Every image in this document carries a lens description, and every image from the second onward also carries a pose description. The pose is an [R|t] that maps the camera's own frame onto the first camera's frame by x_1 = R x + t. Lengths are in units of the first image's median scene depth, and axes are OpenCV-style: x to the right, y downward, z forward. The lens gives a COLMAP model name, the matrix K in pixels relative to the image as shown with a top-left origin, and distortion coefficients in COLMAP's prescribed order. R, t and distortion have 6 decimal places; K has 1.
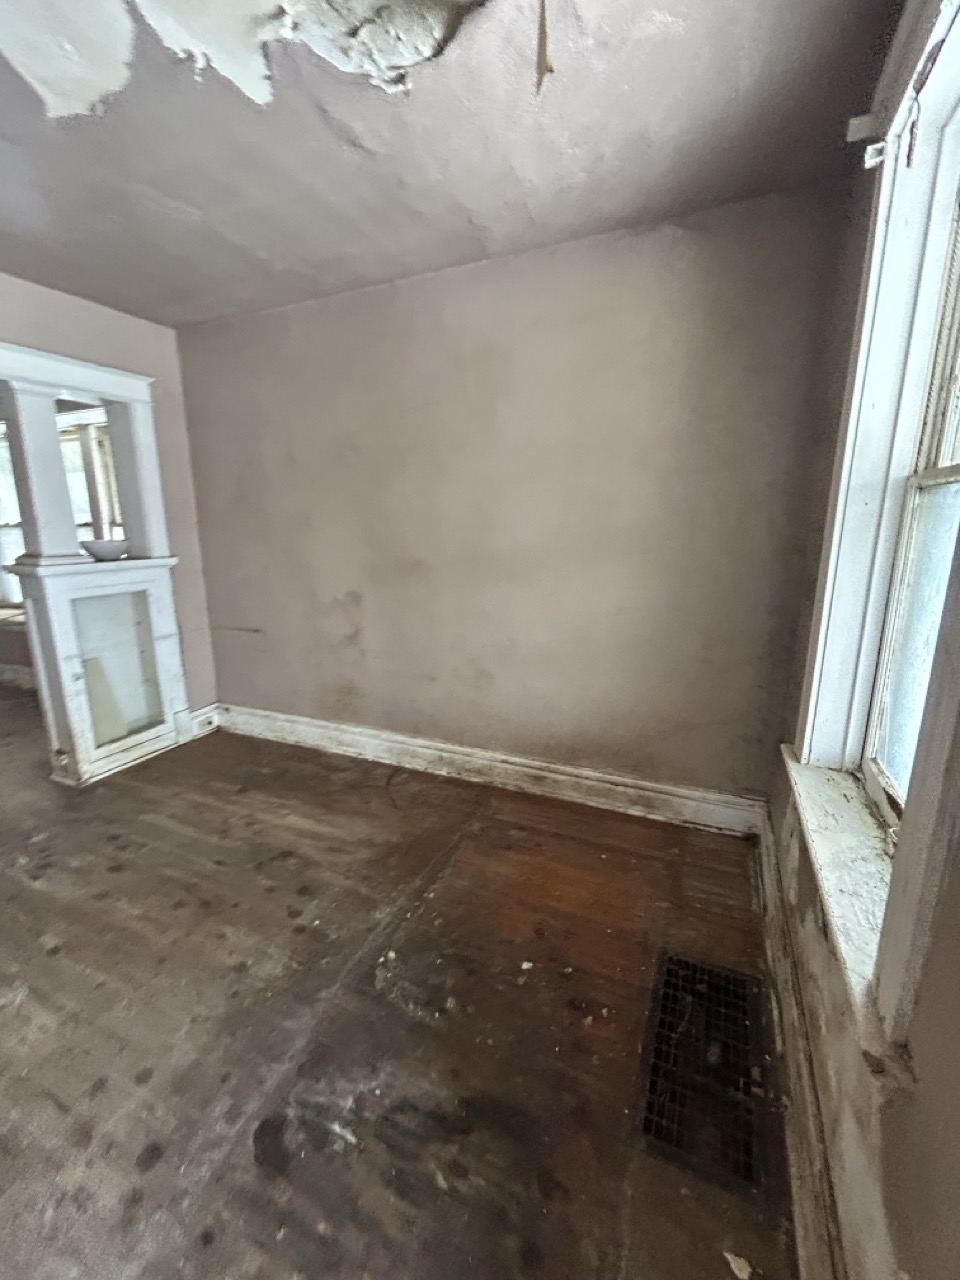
lens RADIAL K [[522.8, 0, 480.9], [0, 522.8, 638.7], [0, 0, 1]] dist [0.000142, 0.000924]
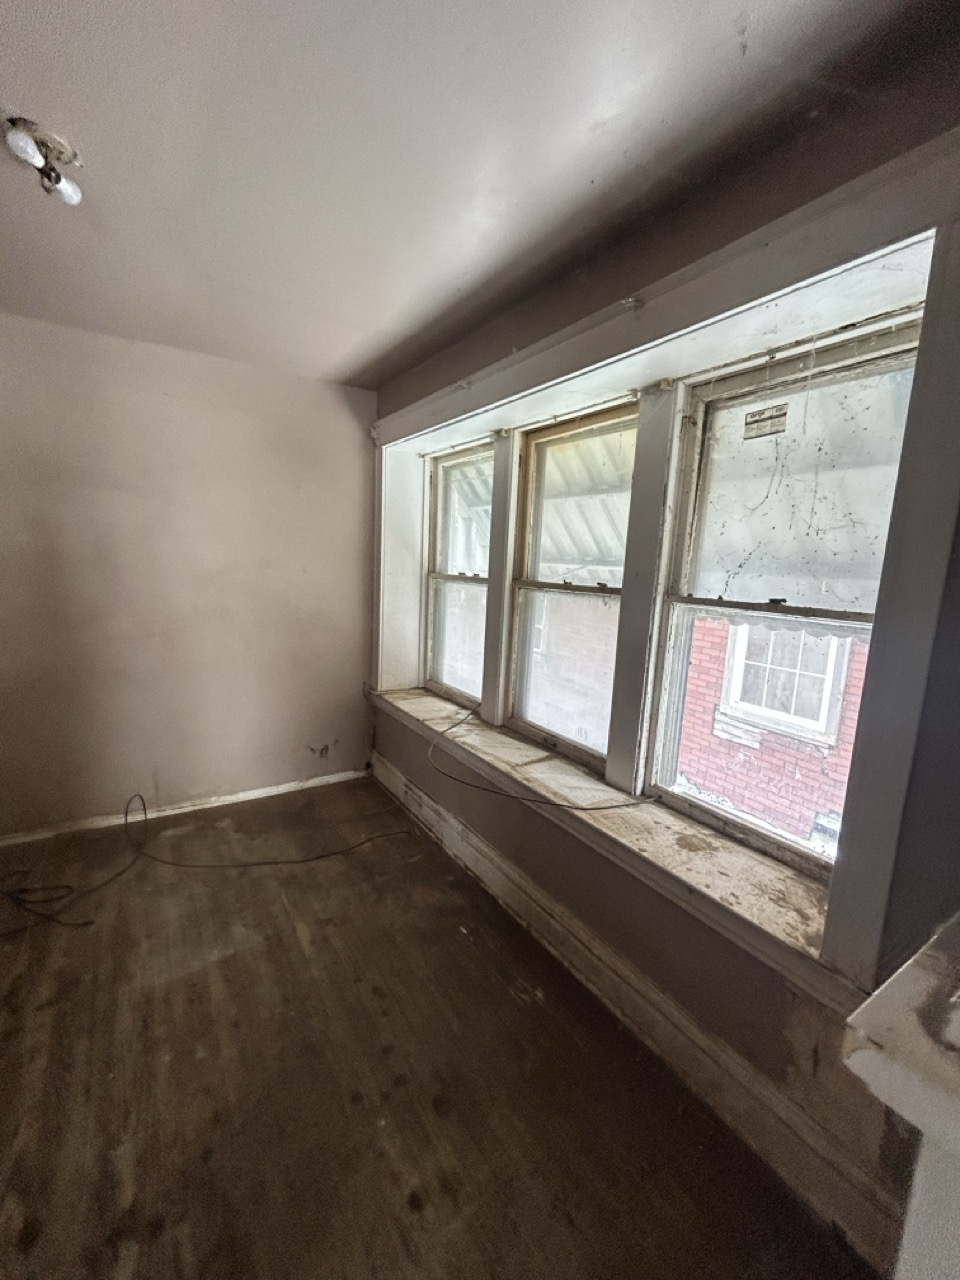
lens RADIAL K [[522.8, 0, 485.5], [0, 522.8, 640.2], [0, 0, 1]] dist [0.000142, 0.000924]
pose [[0.843367, 0.123728, -0.522900, -0.987514], [-0.167936, 0.985074, -0.037771, -0.227341], [0.510422, 0.119668, 0.851557, 0.875935]]
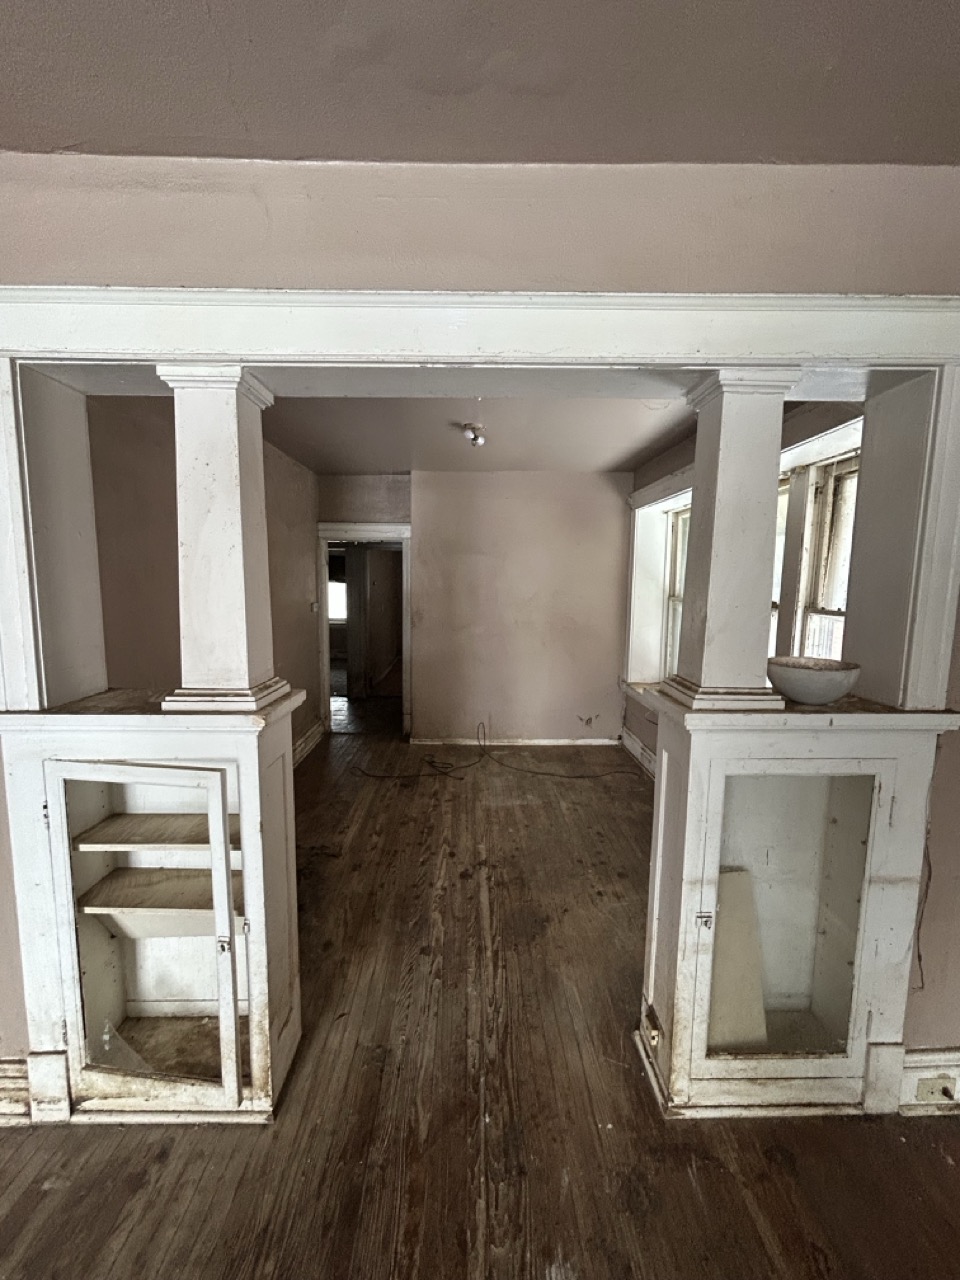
lens RADIAL K [[522.8, 0, 484.6], [0, 522.8, 639.4], [0, 0, 1]] dist [0.000142, 0.000924]
pose [[0.437695, 0.110422, -0.892317, -0.475752], [-0.210350, 0.977464, 0.017779, -0.178318], [0.874171, 0.179917, 0.451059, 0.573534]]
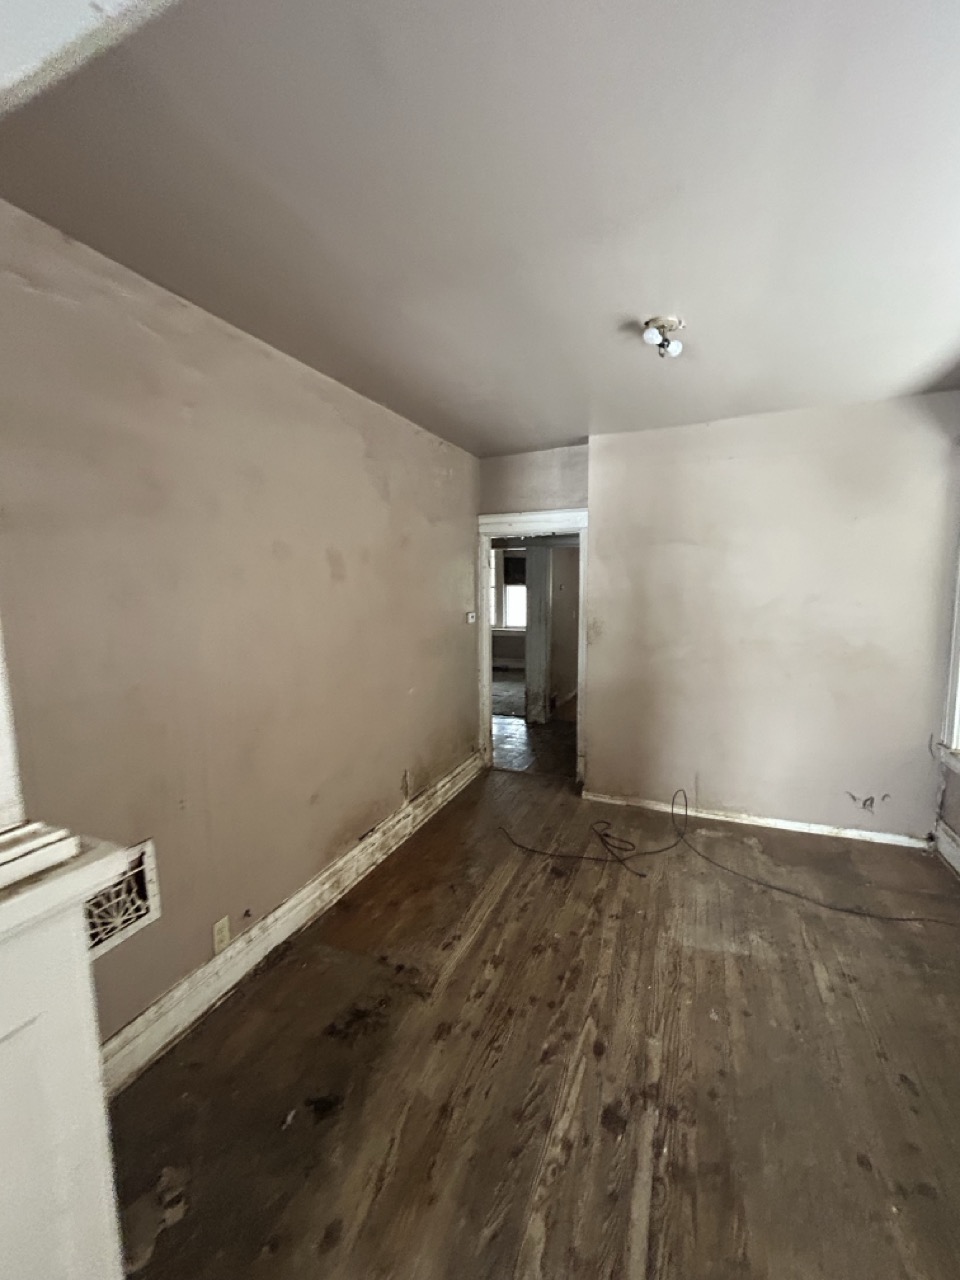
lens RADIAL K [[522.8, 0, 483.4], [0, 522.8, 638.8], [0, 0, 1]] dist [0.000142, 0.000924]
pose [[0.038305, 0.108012, -0.993411, -0.880852], [-0.209011, 0.973017, 0.097735, -0.228327], [0.977163, 0.203890, 0.059847, 0.825048]]
